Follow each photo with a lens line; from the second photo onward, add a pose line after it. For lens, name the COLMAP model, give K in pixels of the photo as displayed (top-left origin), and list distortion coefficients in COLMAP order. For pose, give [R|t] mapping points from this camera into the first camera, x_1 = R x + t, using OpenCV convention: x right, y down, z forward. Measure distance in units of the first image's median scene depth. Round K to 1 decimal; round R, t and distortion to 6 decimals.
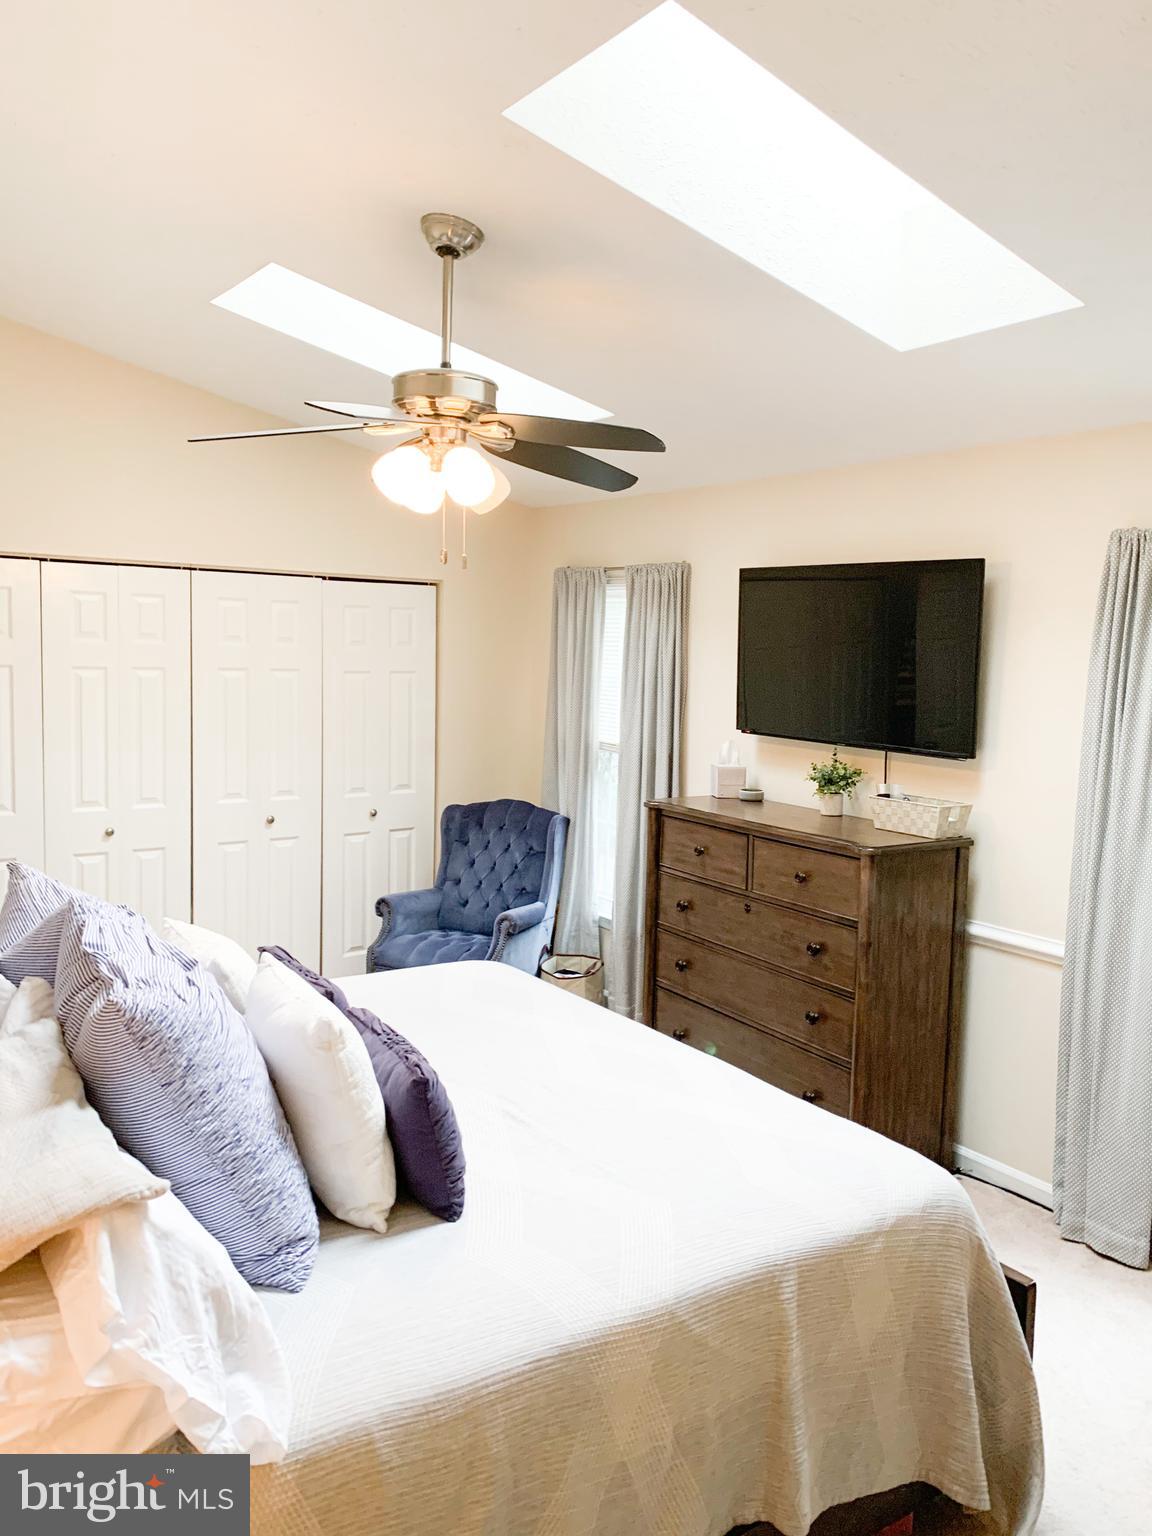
lens RADIAL K [[1169.8, 0, 583.1], [0, 1169.8, 763.8], [0, 0, 1]] dist [0.059864, -0.086308]
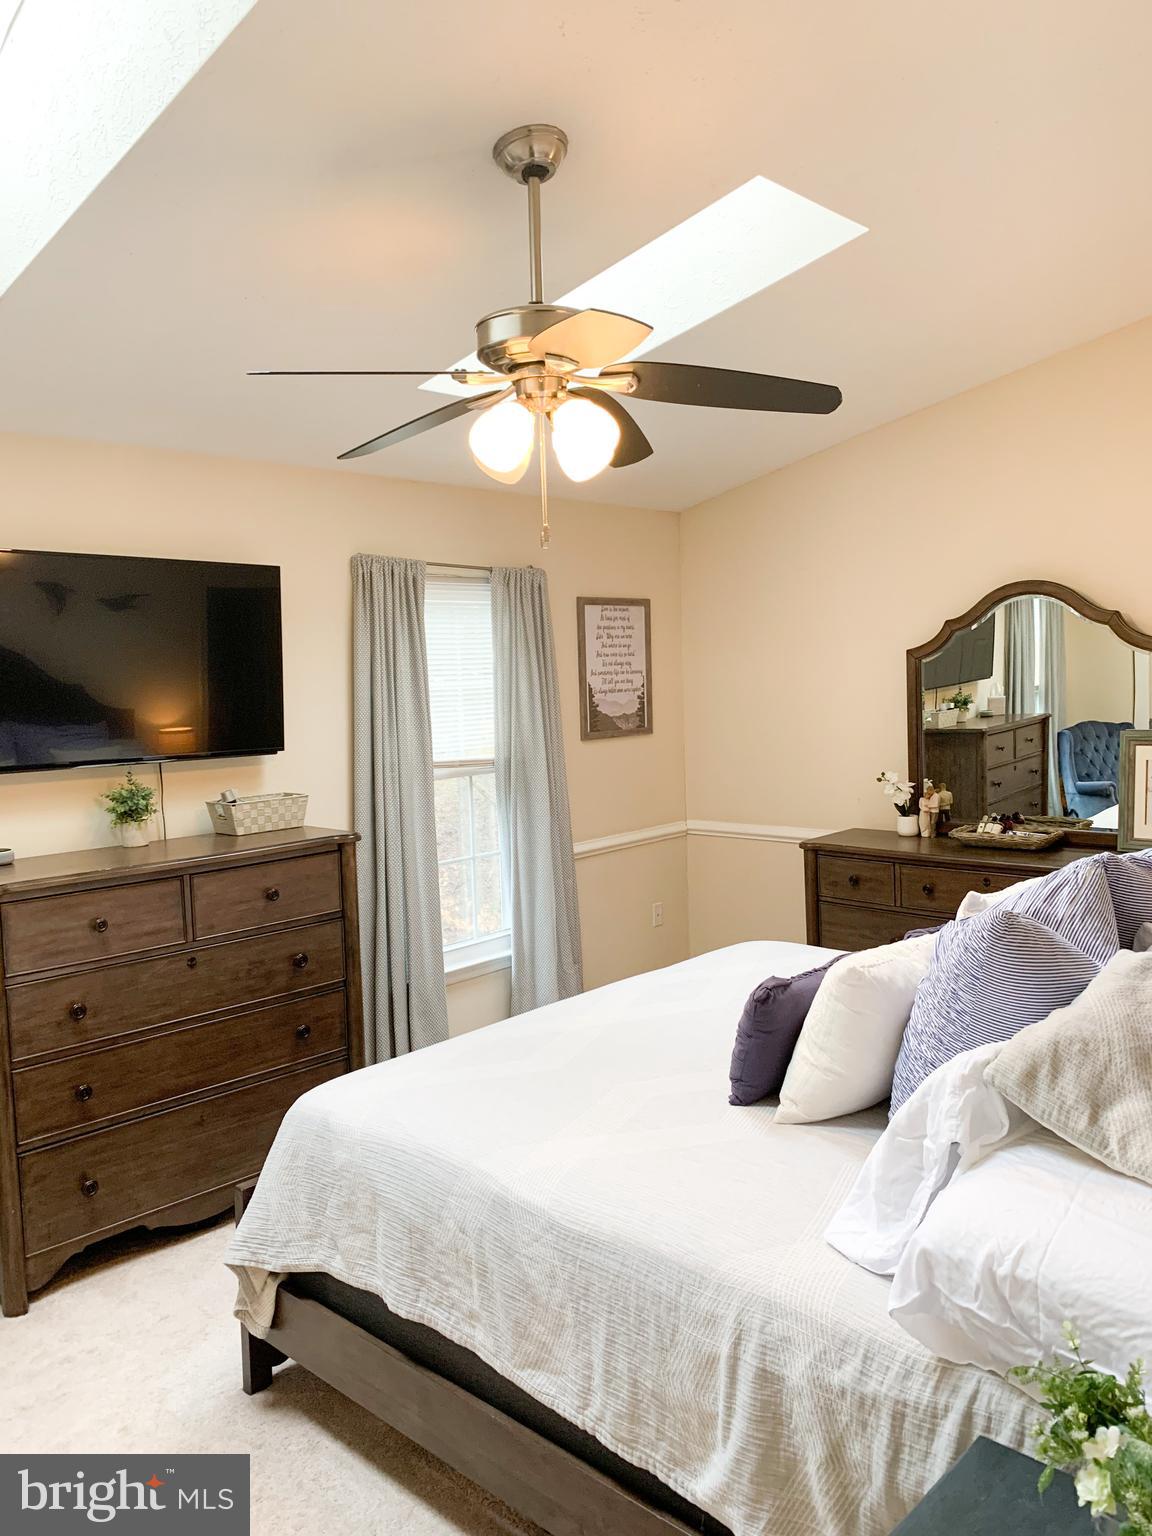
lens RADIAL K [[1169.8, 0, 583.1], [0, 1169.8, 763.8], [0, 0, 1]] dist [0.059864, -0.086308]
pose [[-0.222770, -0.095410, 0.970191, -0.703893], [0.127945, 0.983730, 0.126120, -0.084309], [-0.966438, 0.152227, -0.206938, 0.857387]]
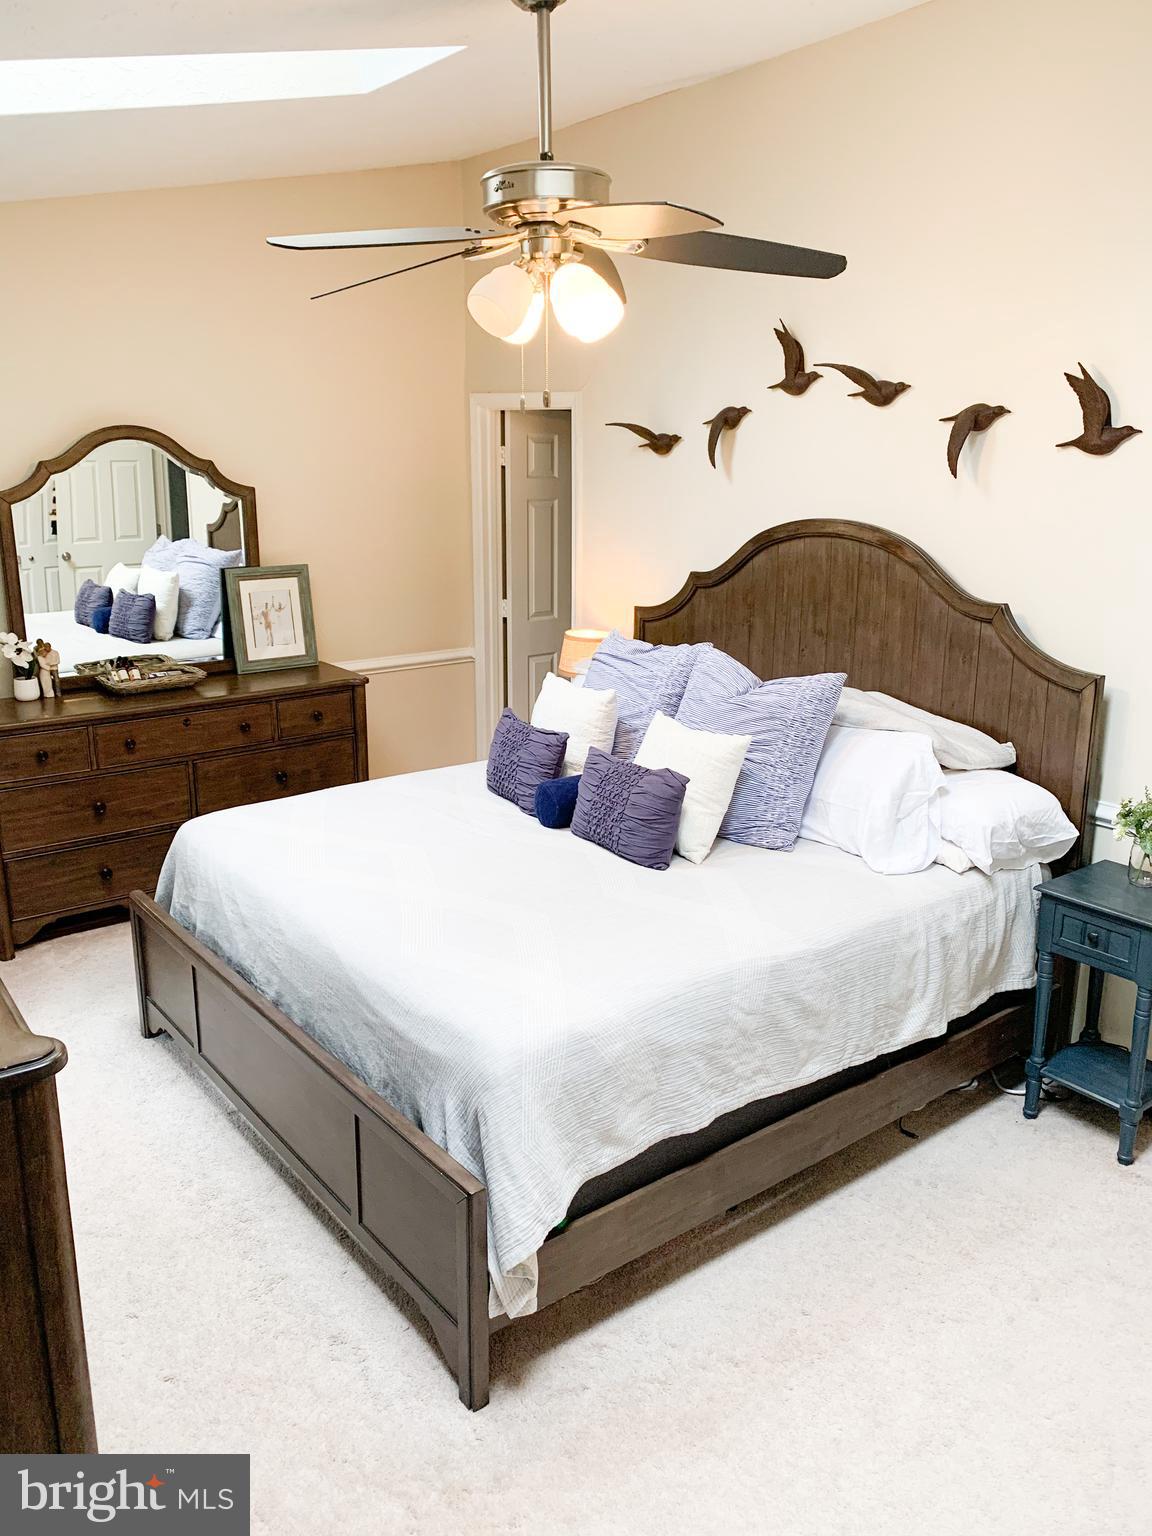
lens RADIAL K [[1162.2, 0, 571.4], [0, 1162.2, 759.1], [0, 0, 1]] dist [0.127394, -0.284784]
pose [[-0.998550, -0.007793, -0.053268, -0.061848], [-0.026158, 0.935044, 0.353565, -0.170506], [0.047053, 0.354445, -0.933892, 1.376811]]
